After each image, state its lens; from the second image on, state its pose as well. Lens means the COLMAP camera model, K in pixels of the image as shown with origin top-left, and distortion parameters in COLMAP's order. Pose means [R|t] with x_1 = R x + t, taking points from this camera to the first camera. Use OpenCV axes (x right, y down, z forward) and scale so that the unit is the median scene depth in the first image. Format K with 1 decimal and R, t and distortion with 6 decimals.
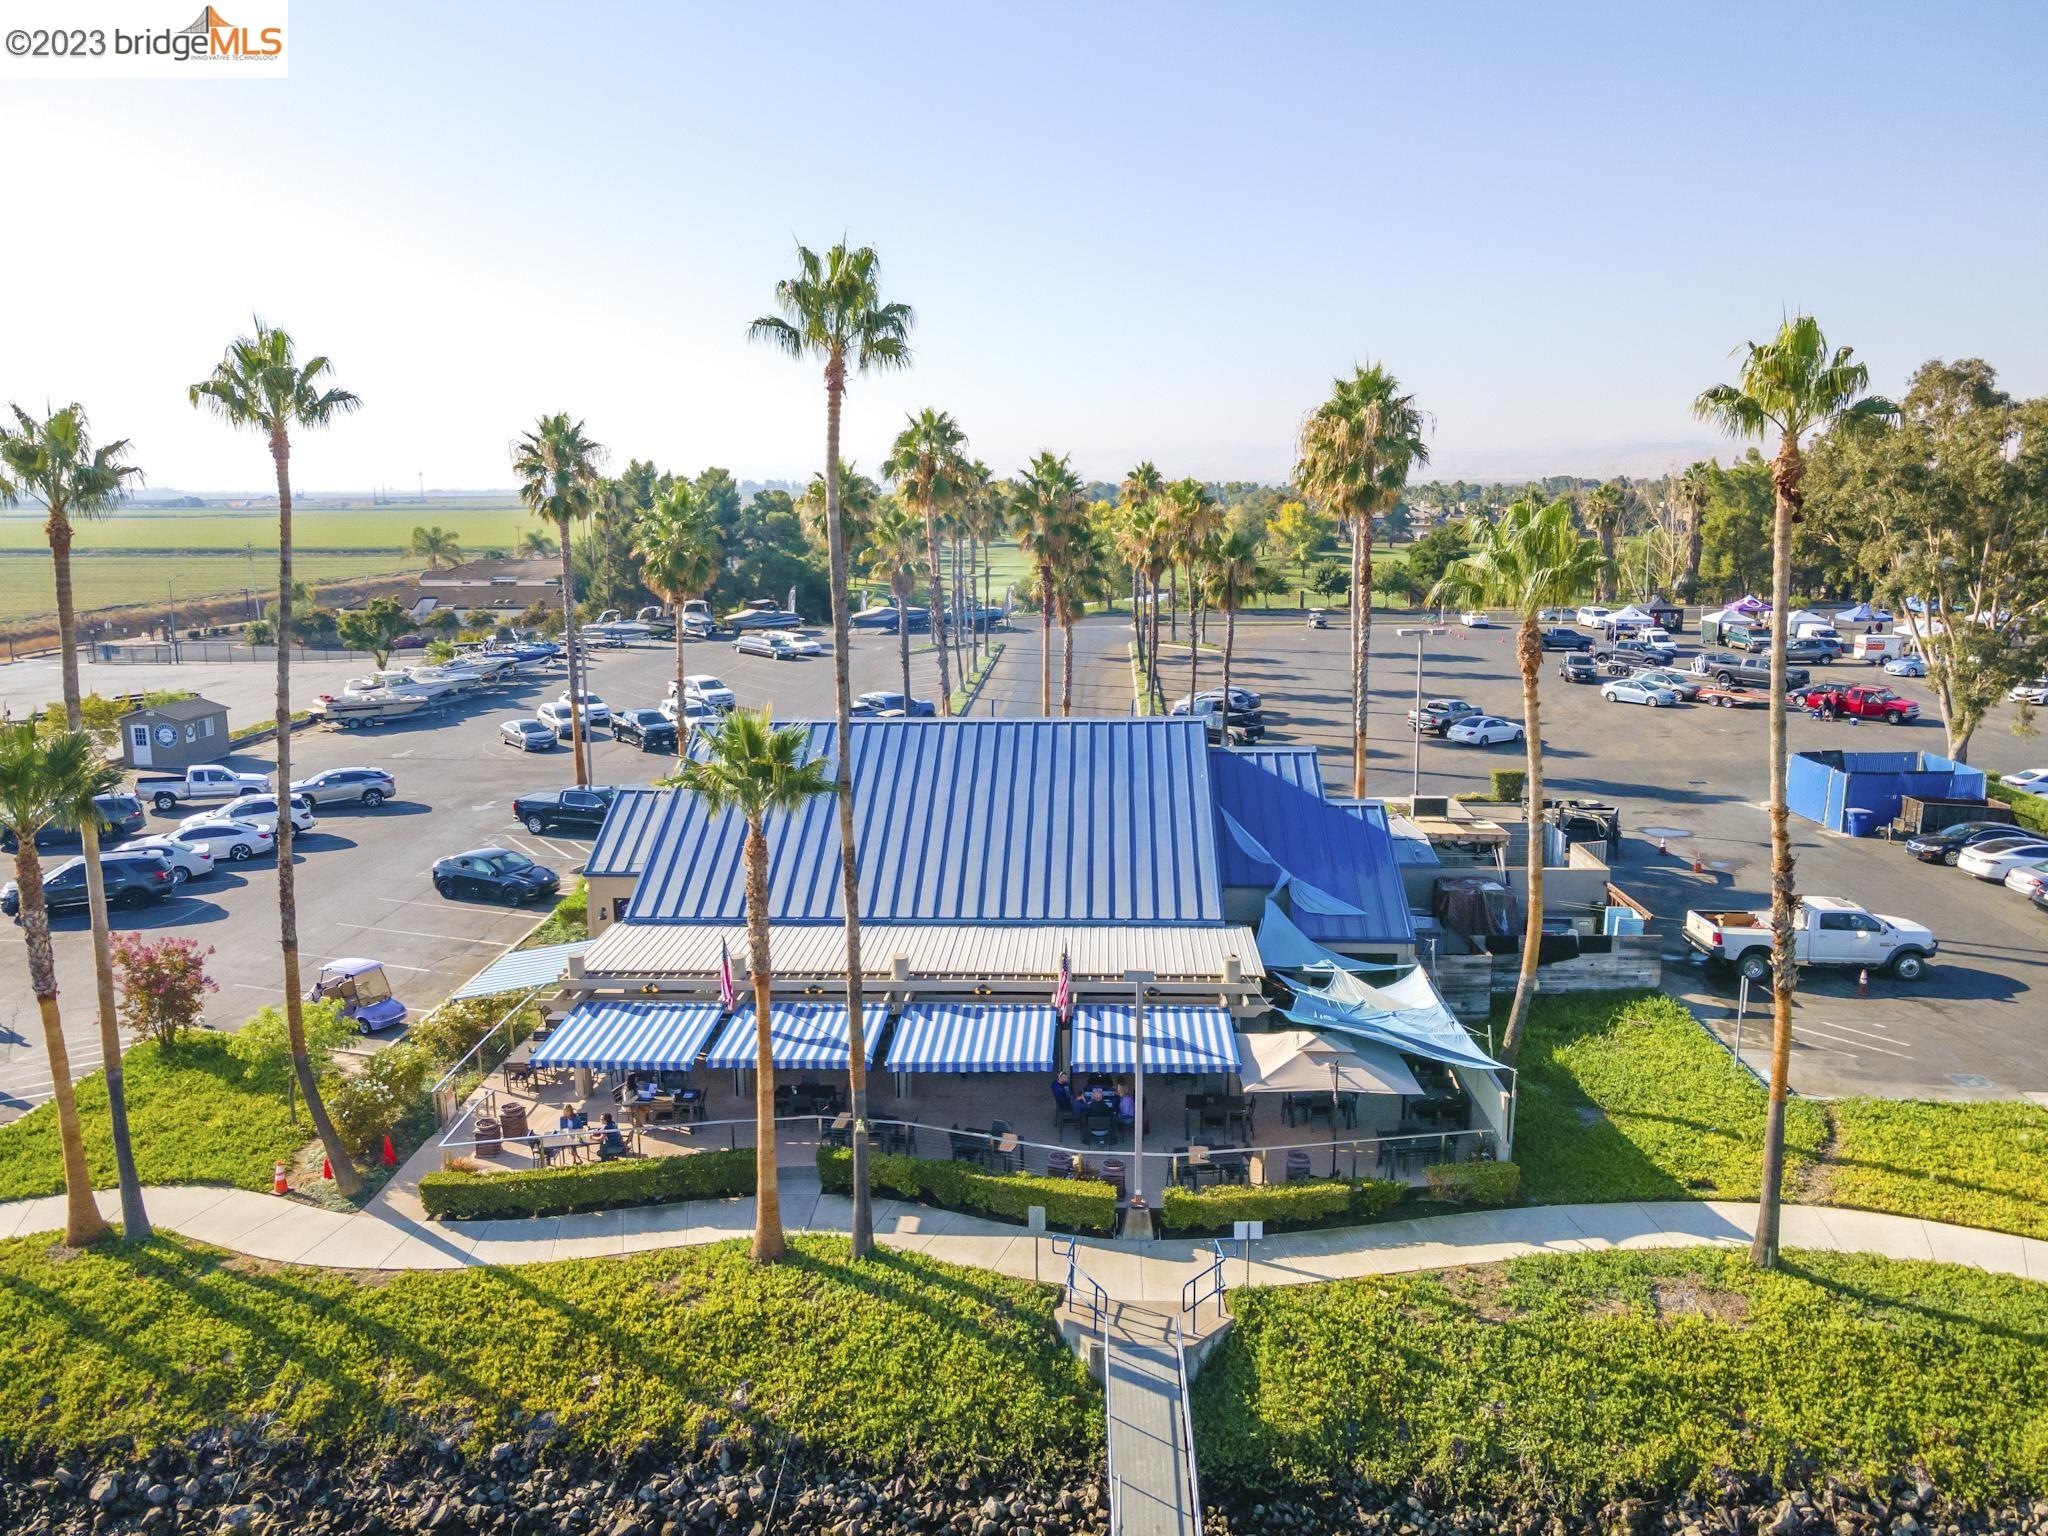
lens RADIAL K [[1492.4, 0, 1031.4], [0, 1492.4, 761.2], [0, 0, 1]] dist [0.043857, -0.001991]
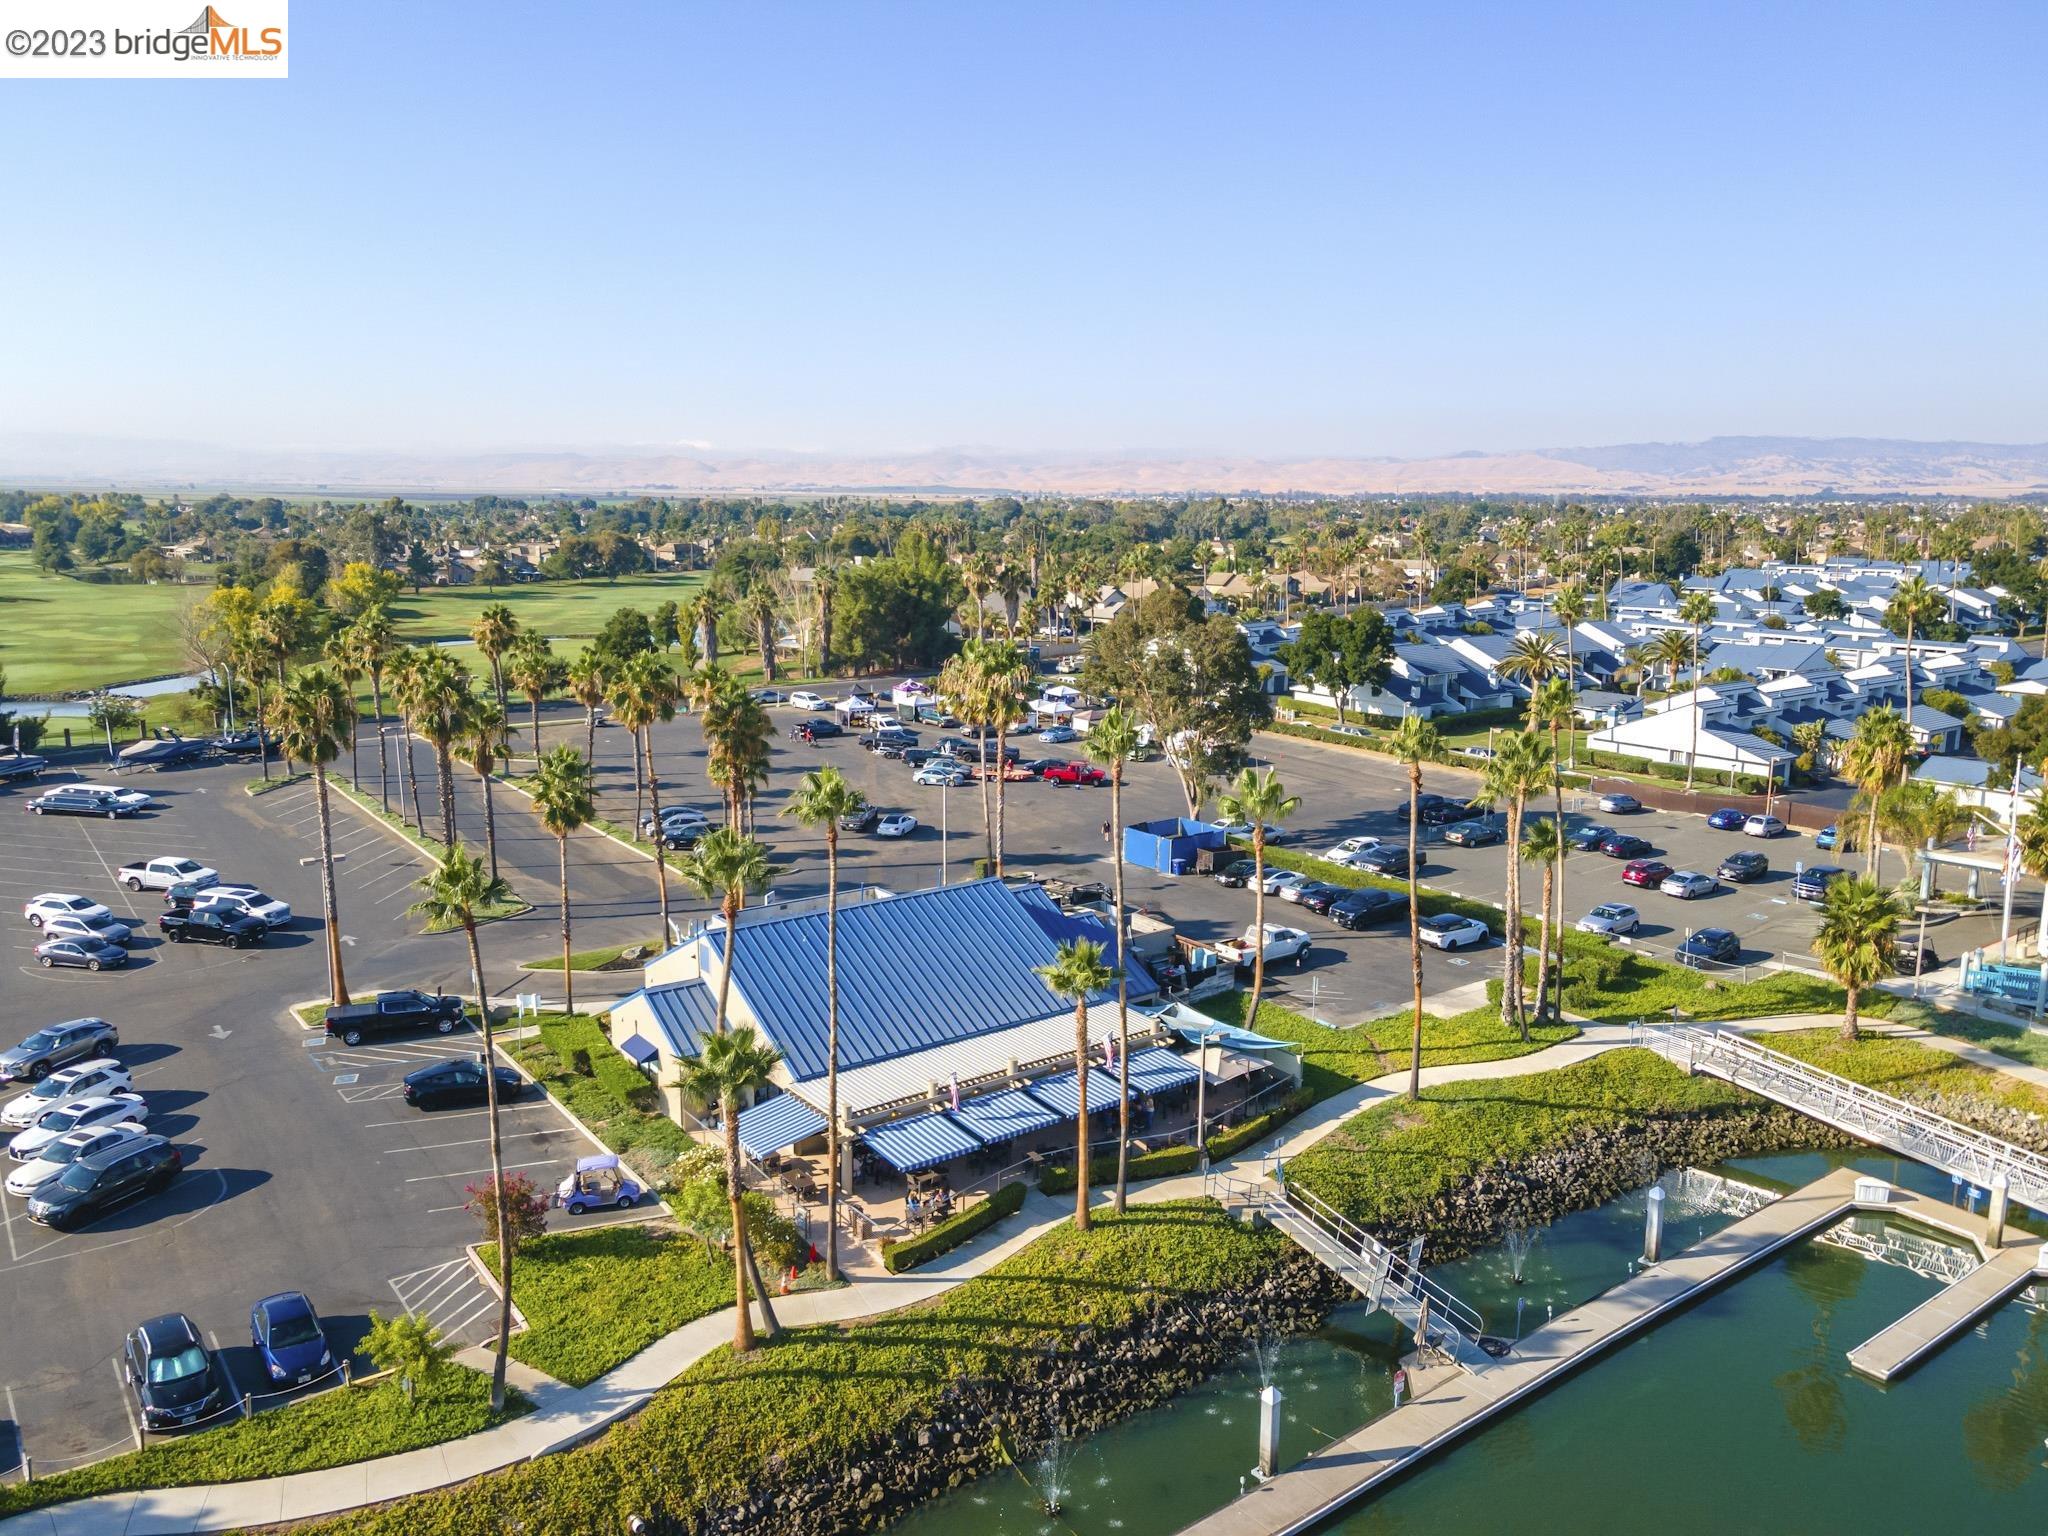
lens RADIAL K [[1492.4, 0, 1031.4], [0, 1492.4, 761.2], [0, 0, 1]] dist [0.043857, -0.001991]
pose [[0.762769, -0.097740, 0.639242, -1.253139], [0.099328, 0.994489, 0.033535, -0.292644], [-0.638997, 0.037915, 0.768274, -0.384534]]
